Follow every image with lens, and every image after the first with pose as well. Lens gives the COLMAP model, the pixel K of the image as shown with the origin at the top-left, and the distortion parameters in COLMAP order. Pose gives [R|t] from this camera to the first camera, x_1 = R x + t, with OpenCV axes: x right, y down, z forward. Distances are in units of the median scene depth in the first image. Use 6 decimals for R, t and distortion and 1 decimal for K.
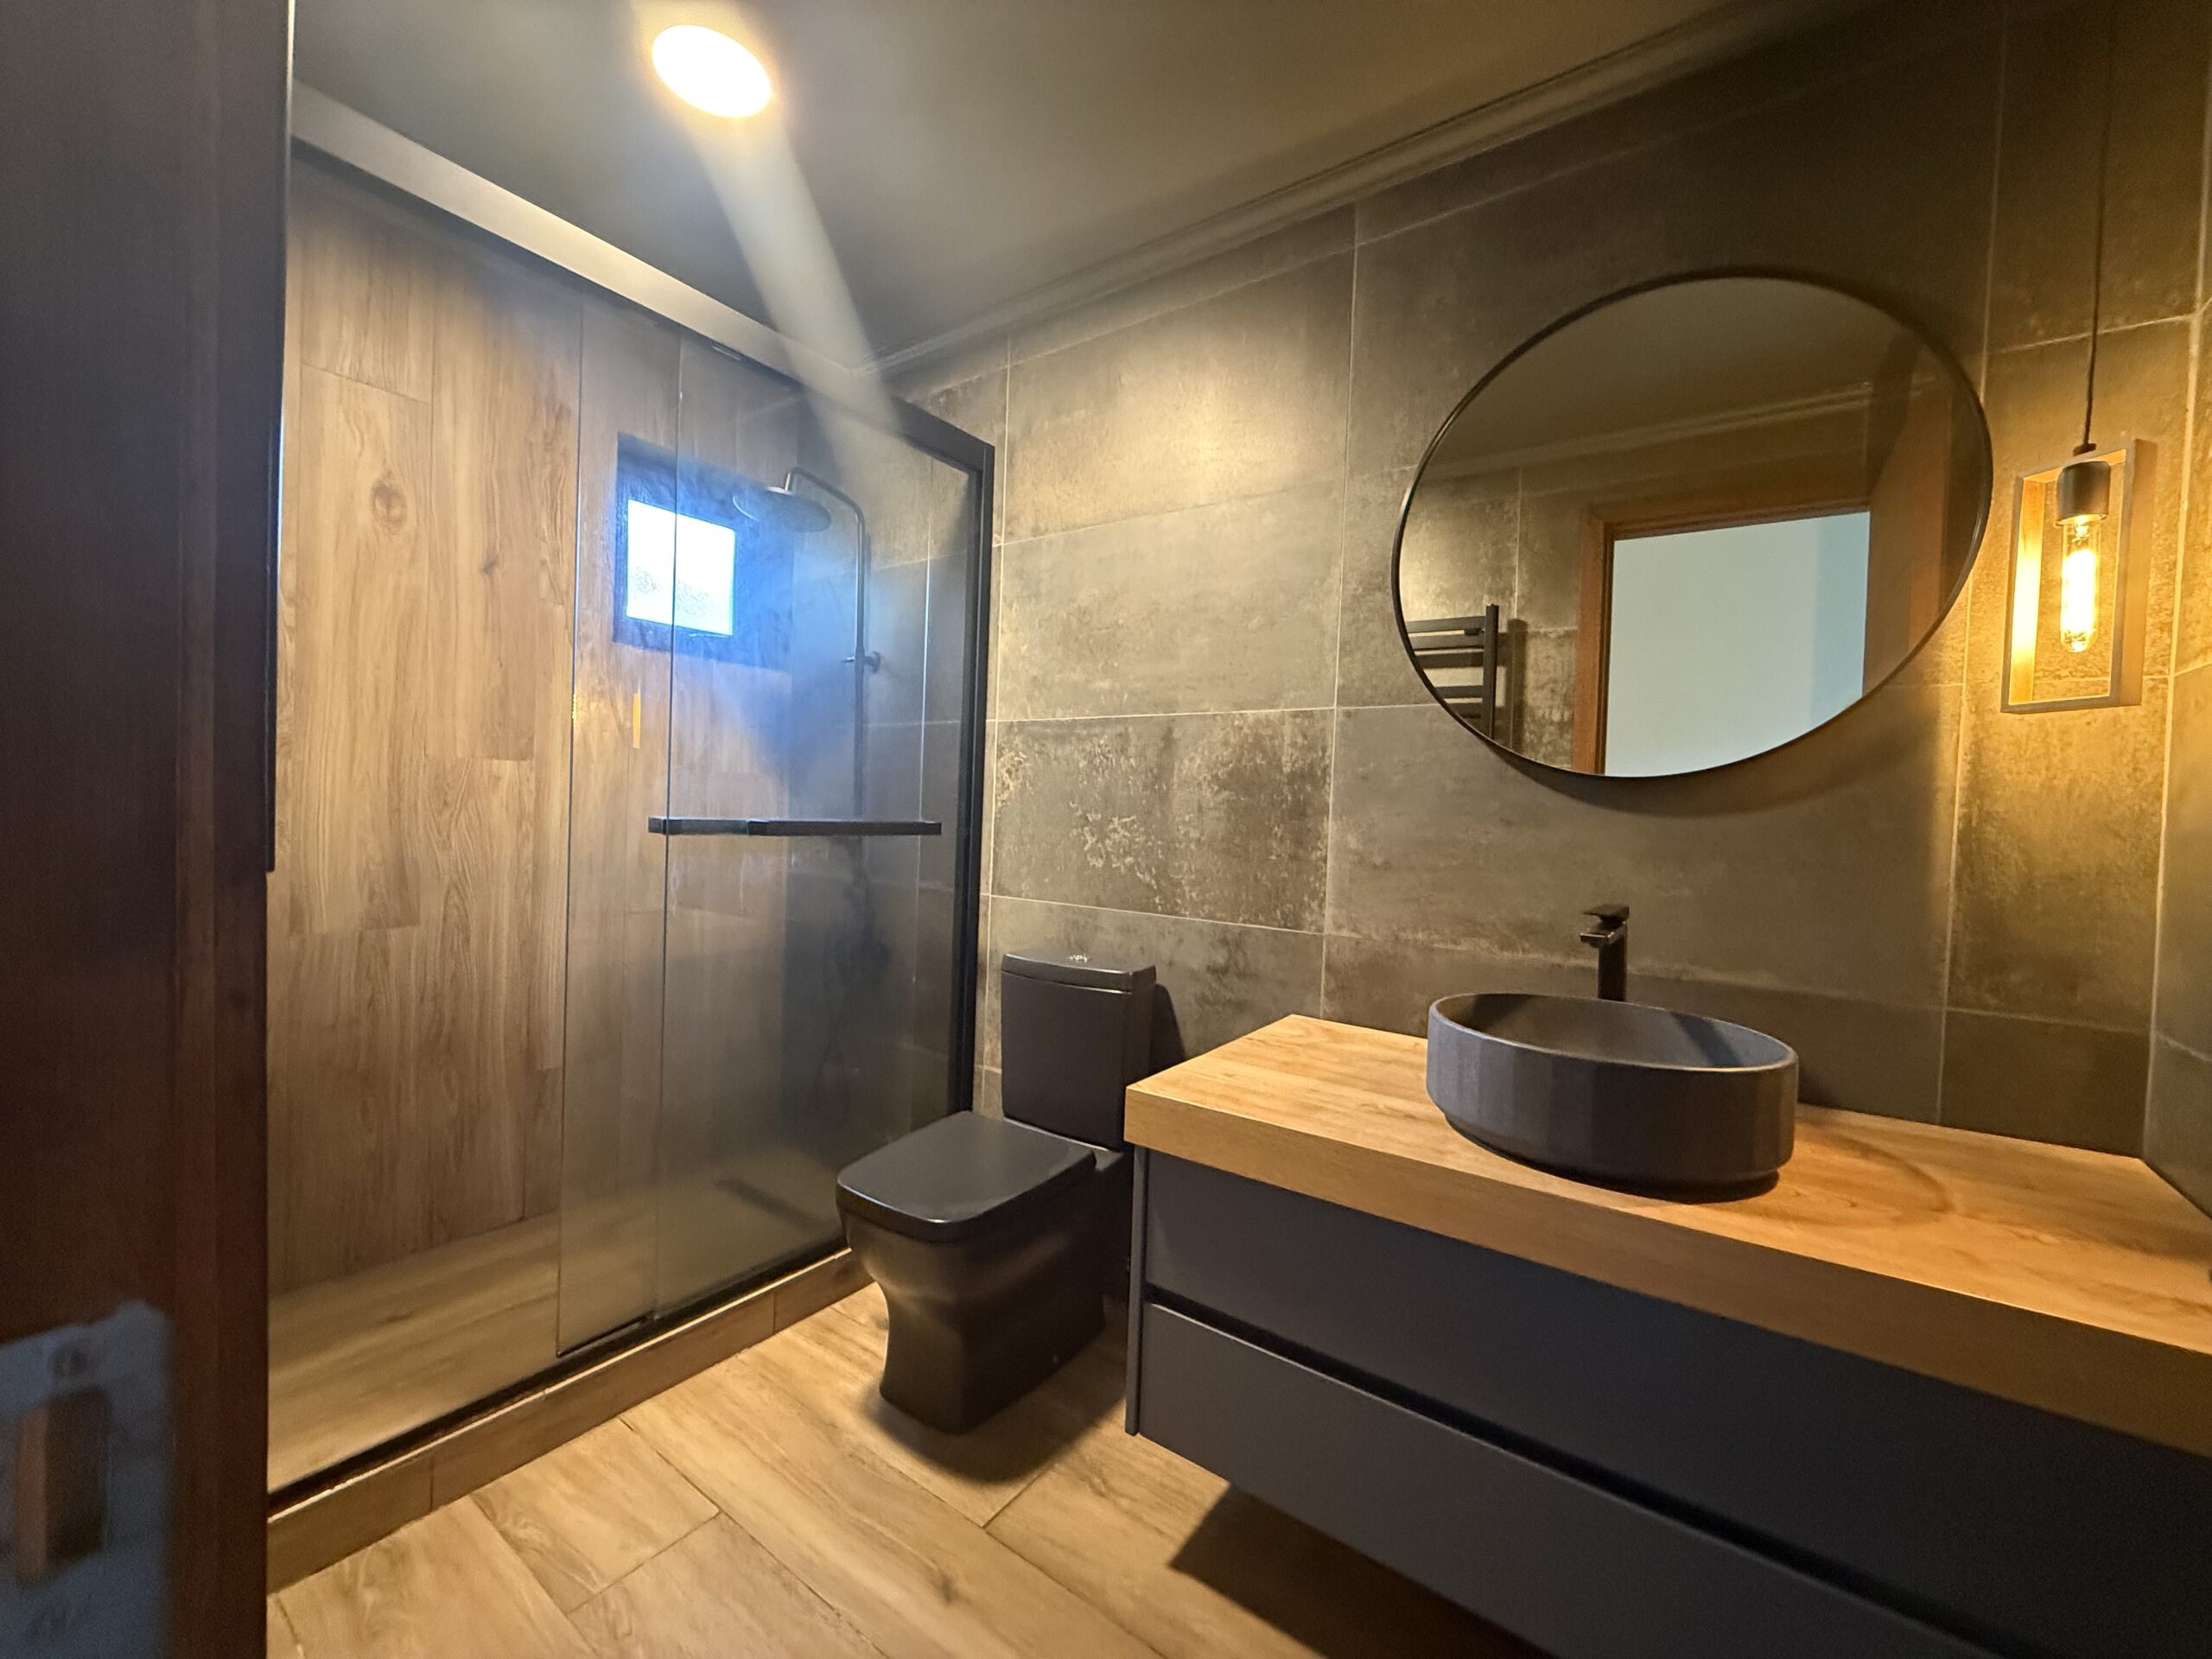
lens RADIAL K [[880.1, 0, 1097.3], [0, 880.1, 827.3], [0, 0, 1]] dist [0.000751, -0.000636]
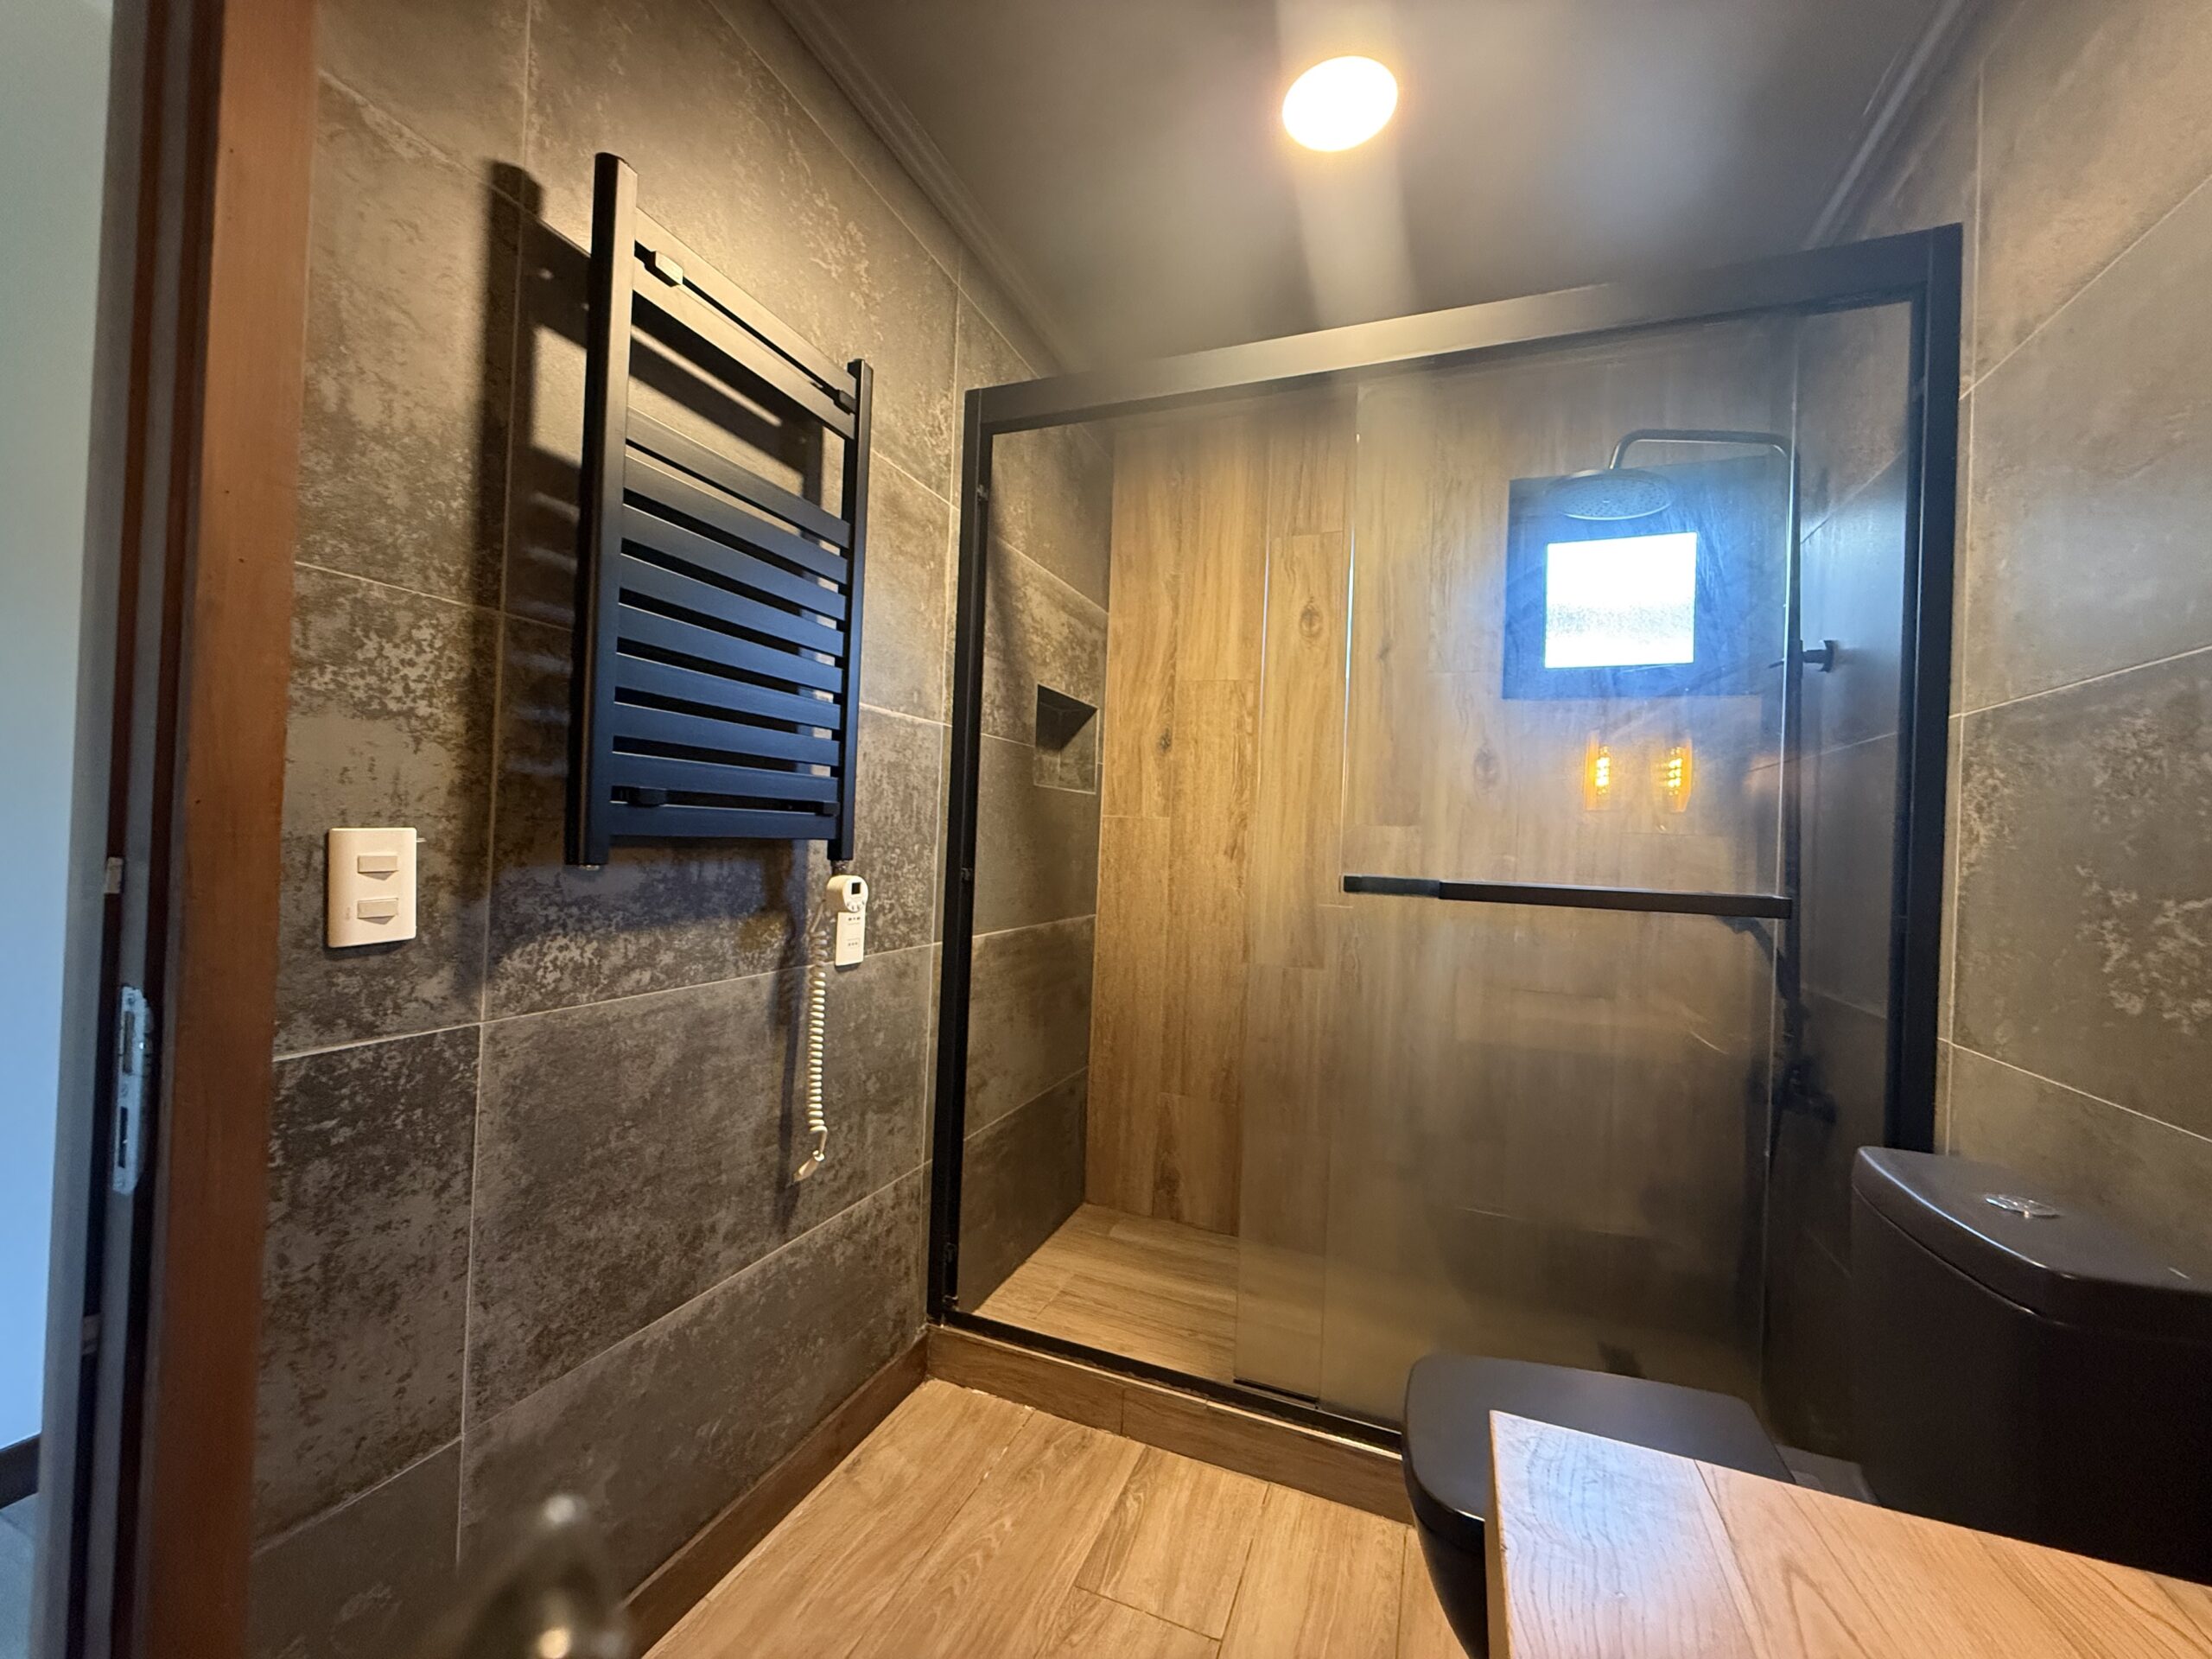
lens RADIAL K [[880.1, 0, 1101.9], [0, 880.1, 833.1], [0, 0, 1]] dist [0.000751, -0.000636]
pose [[0.253918, -0.034638, -0.966605, 0.294588], [-0.053684, 0.997313, -0.049841, 0.005400], [0.965735, 0.064547, 0.251376, 0.406976]]
